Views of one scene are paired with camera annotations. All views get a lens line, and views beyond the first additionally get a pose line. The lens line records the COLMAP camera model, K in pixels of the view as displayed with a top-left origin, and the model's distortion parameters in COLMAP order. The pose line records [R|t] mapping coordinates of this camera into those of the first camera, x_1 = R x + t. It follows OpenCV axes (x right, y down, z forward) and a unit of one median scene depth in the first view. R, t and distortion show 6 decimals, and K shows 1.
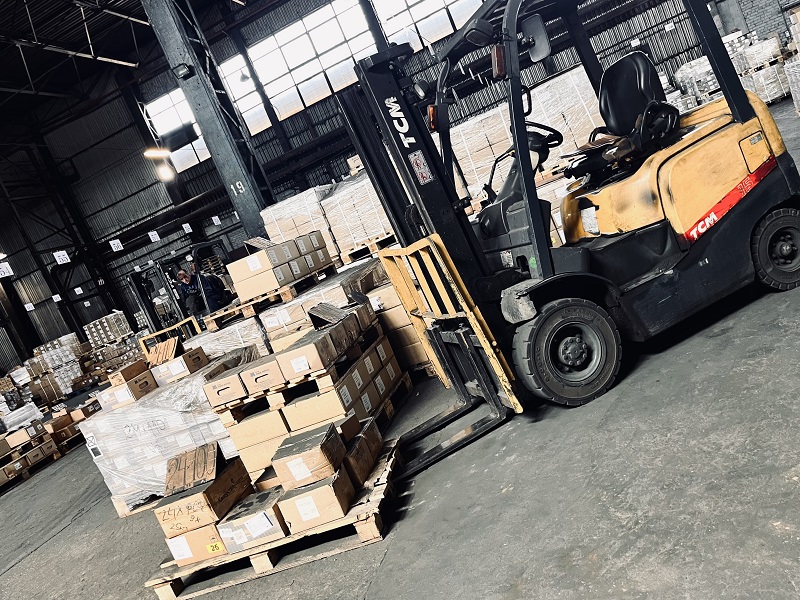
lens RADIAL K [[669.5, 0, 401.2], [0, 669.5, 290.5], [0, 0, 1]] dist [0.023908, -0.008970]
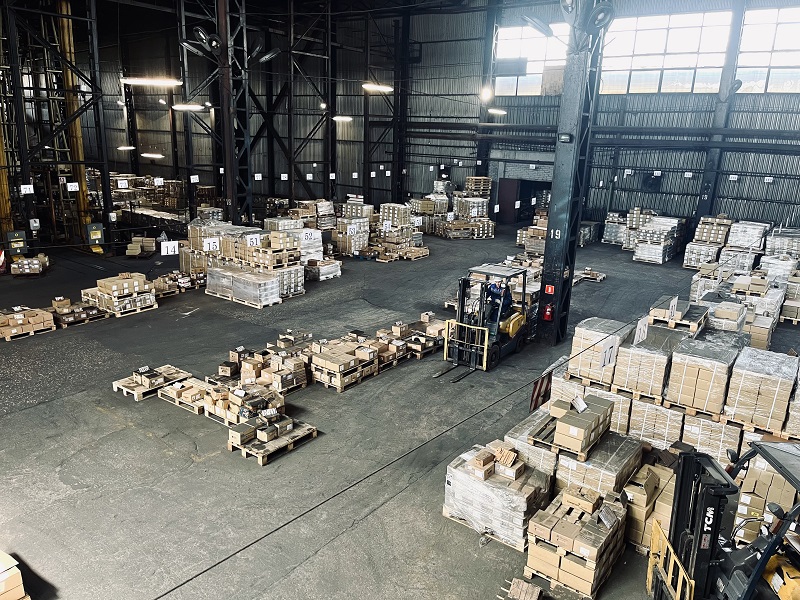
lens RADIAL K [[608.6, 0, 409.0], [0, 608.6, 299.6], [0, 0, 1]] dist [0.074656, -0.102863]
pose [[0.842594, 0.499918, -0.200291, -0.278747], [-0.444203, 0.855411, 0.266374, -0.358641], [0.304497, -0.135475, 0.942830, -0.335875]]
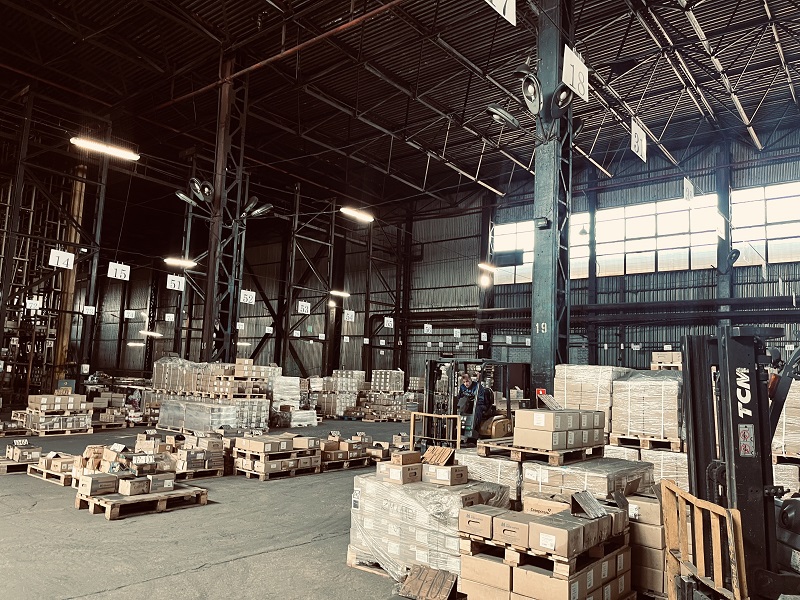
lens RADIAL K [[603.5, 0, 400.0], [0, 603.5, 301.6], [0, 0, 1]] dist [0.060592, -0.063798]
pose [[0.824331, 0.378101, -0.421329, -0.038404], [-0.442267, 0.894711, -0.062382, -0.033454], [0.353381, 0.237763, 0.904760, -0.032119]]
